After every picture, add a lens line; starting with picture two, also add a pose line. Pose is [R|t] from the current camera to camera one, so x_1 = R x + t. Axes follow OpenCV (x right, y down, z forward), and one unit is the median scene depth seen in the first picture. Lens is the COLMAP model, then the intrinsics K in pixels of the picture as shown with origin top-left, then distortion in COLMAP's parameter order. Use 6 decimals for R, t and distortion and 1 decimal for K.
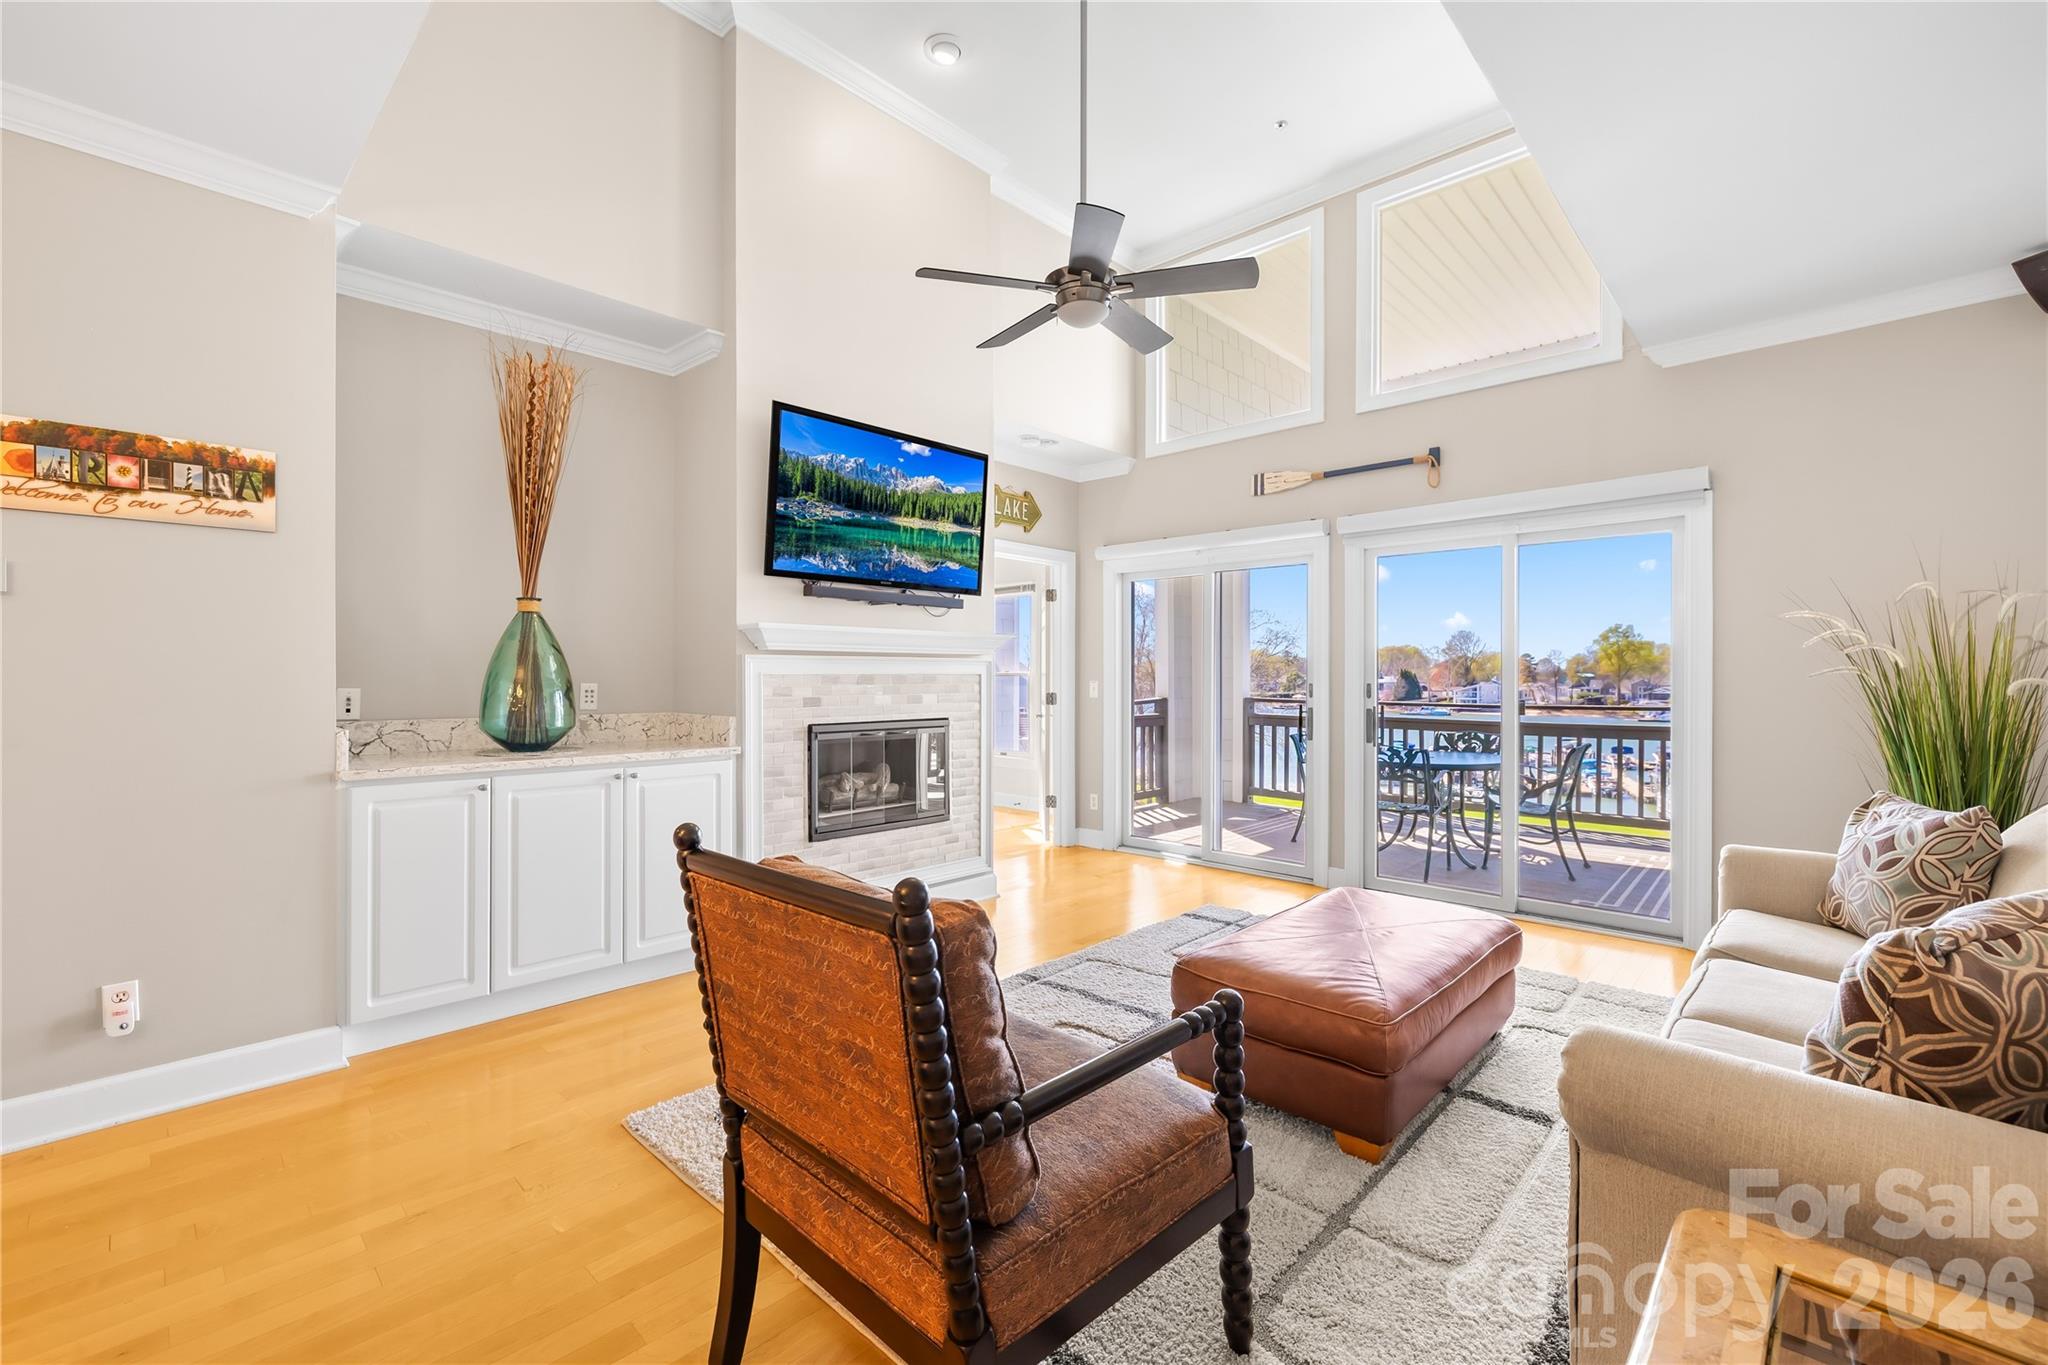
lens RADIAL K [[853.8, 0, 1011.1], [0, 853.8, 674.3], [0, 0, 1]] dist [-0.006368, 0.001702]
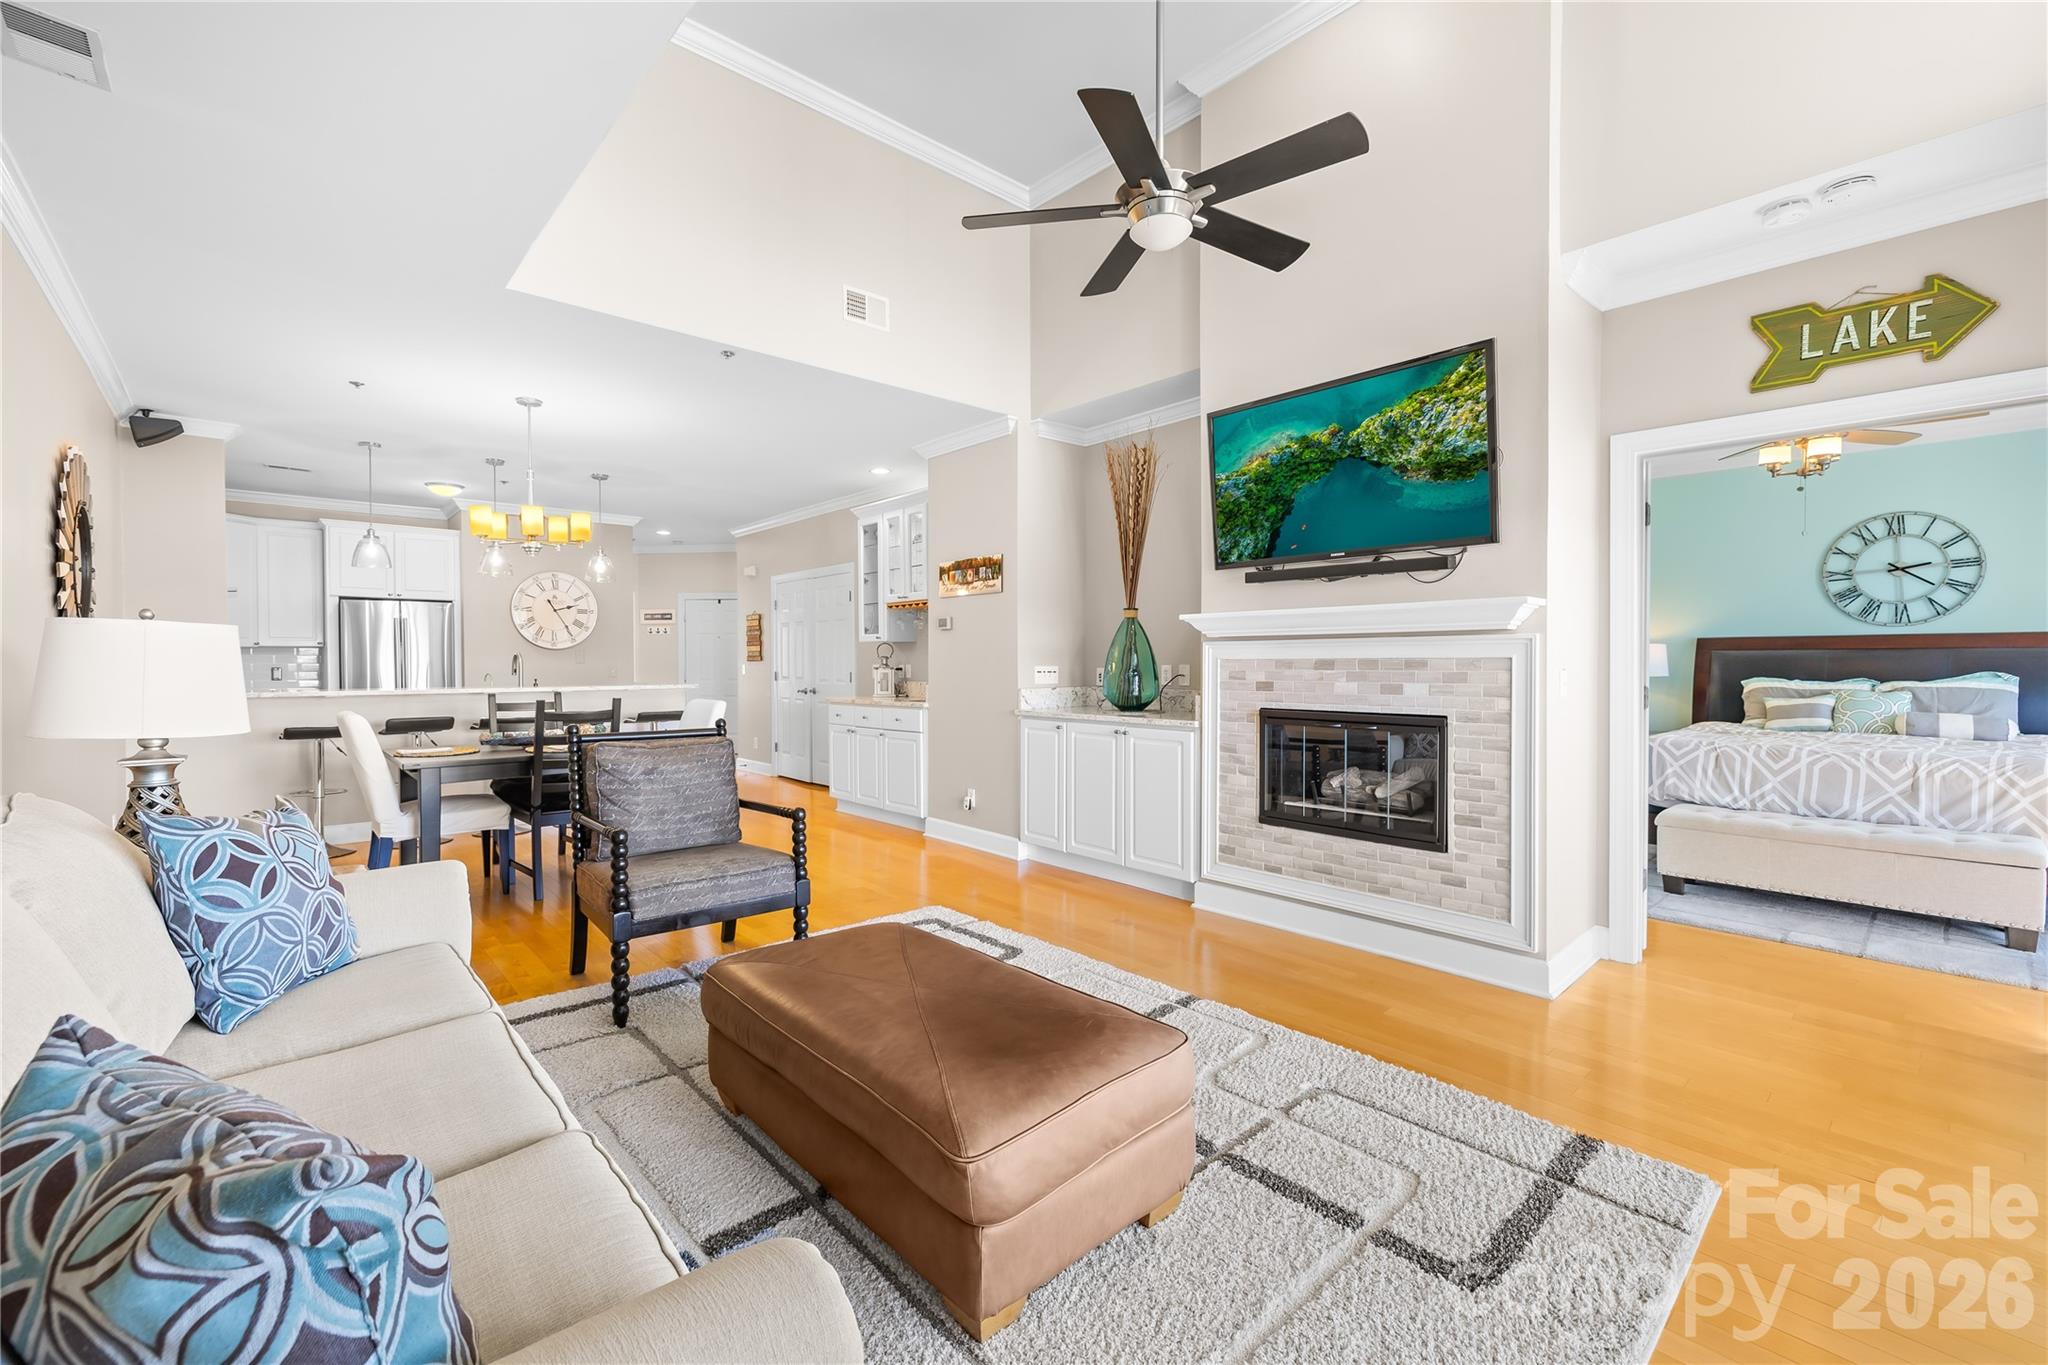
lens RADIAL K [[870.7, 0, 1015.5], [0, 870.7, 666.2], [0, 0, 1]] dist [-0.001551, -0.000481]
pose [[-0.079603, 0.006427, -0.996806, 0.873400], [0.003835, 0.999974, 0.006141, 0.001320], [0.996819, -0.003334, -0.079626, 0.839837]]
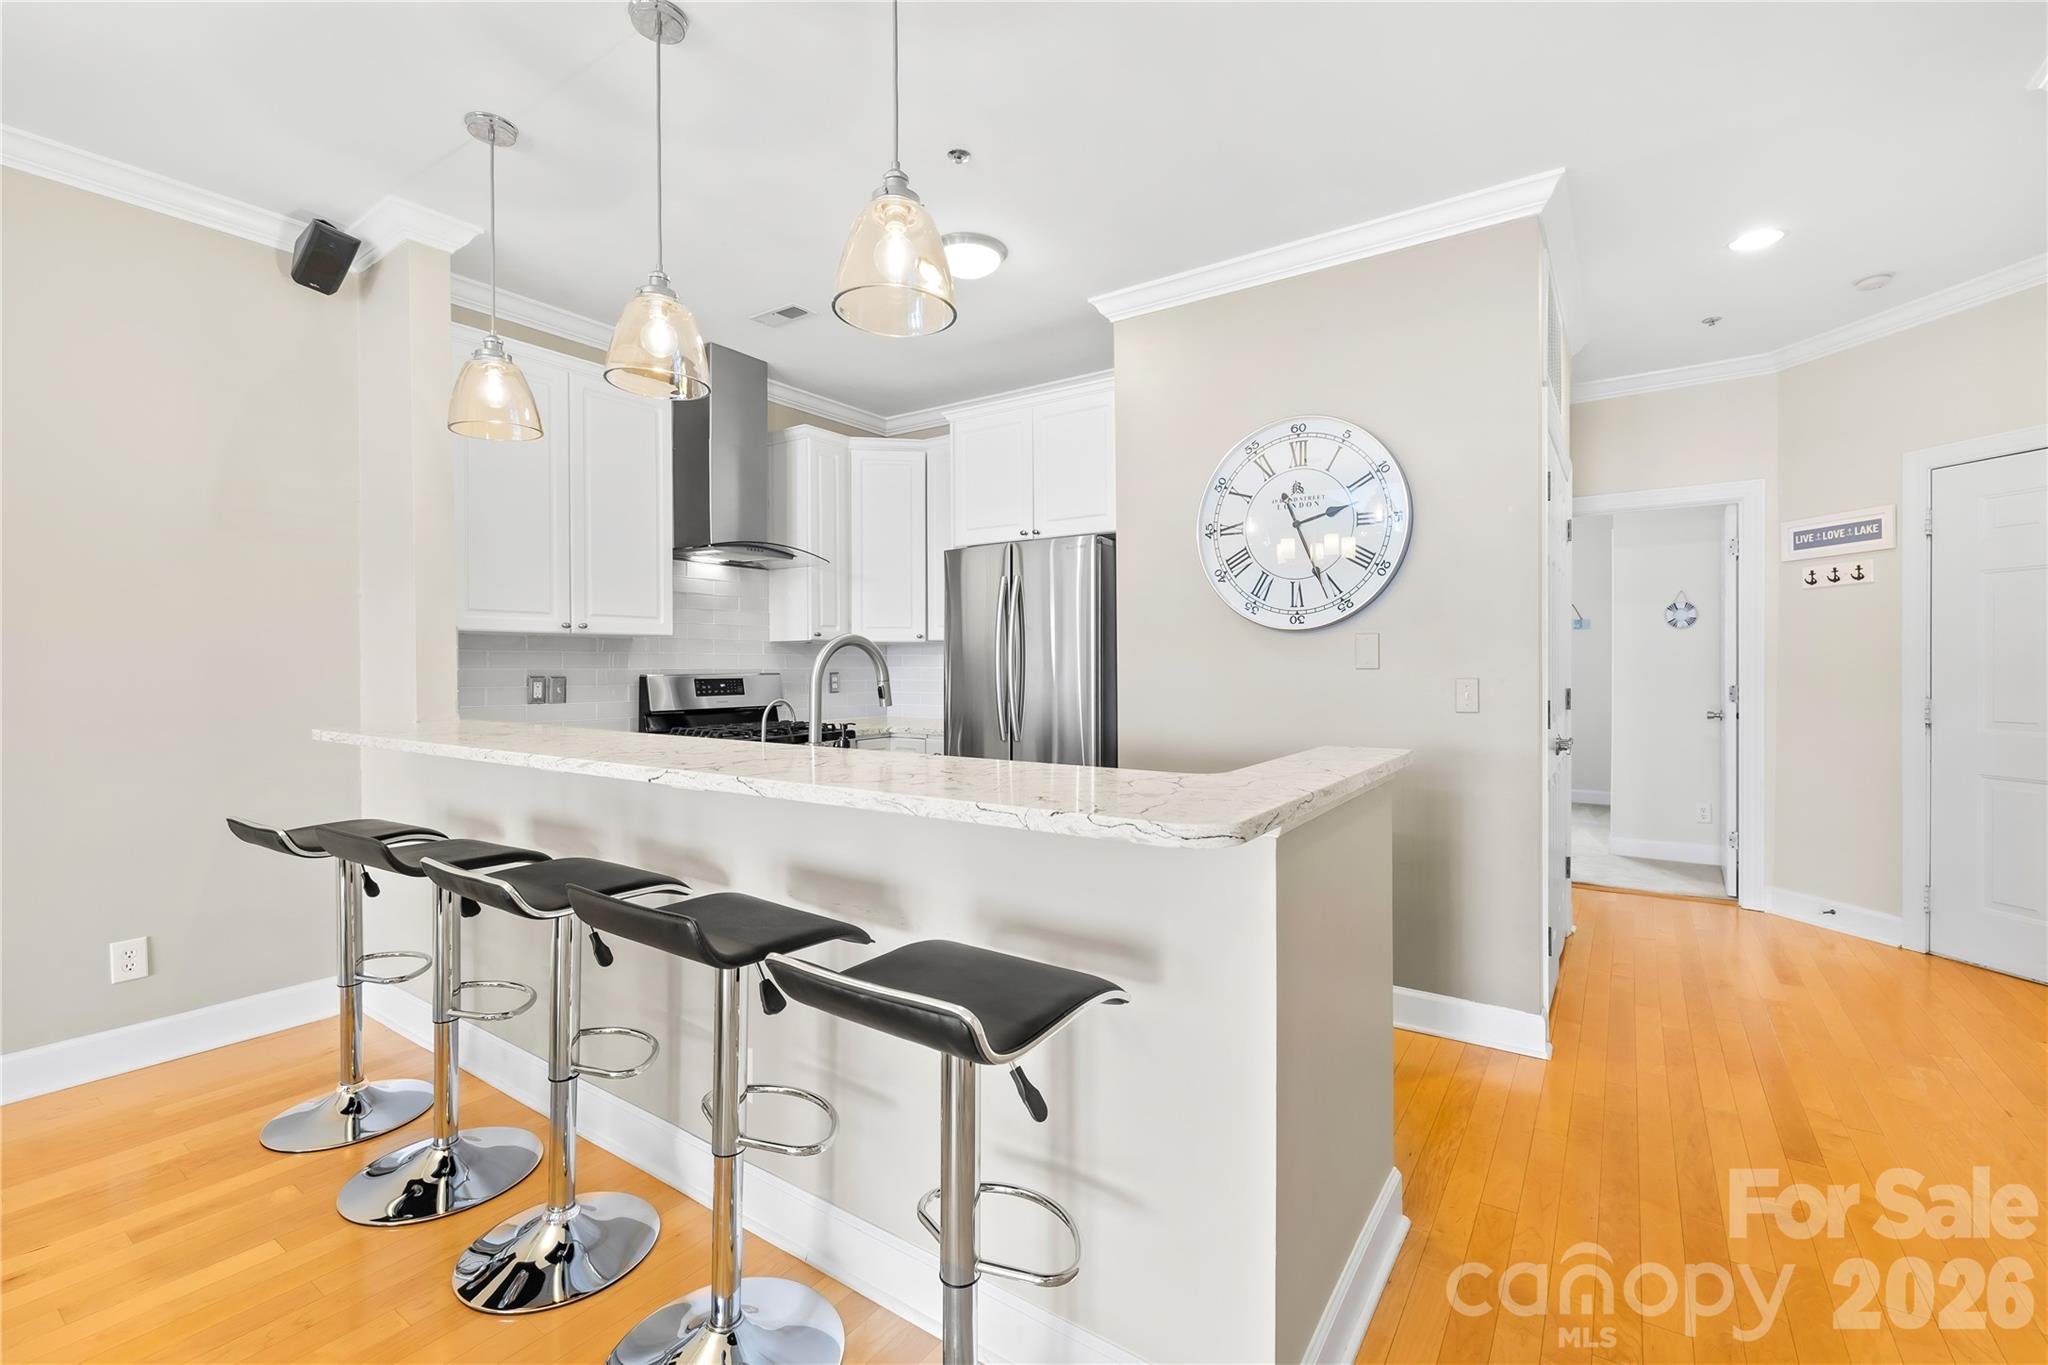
lens RADIAL K [[870.7, 0, 1008.4], [0, 870.7, 650.8], [0, 0, 1]] dist [-0.001551, -0.000481]
pose [[-0.988272, -0.002537, -0.152681, -0.923244], [0.000316, 0.999826, -0.018655, 0.000315], [0.152701, -0.018484, -0.988099, 0.226188]]
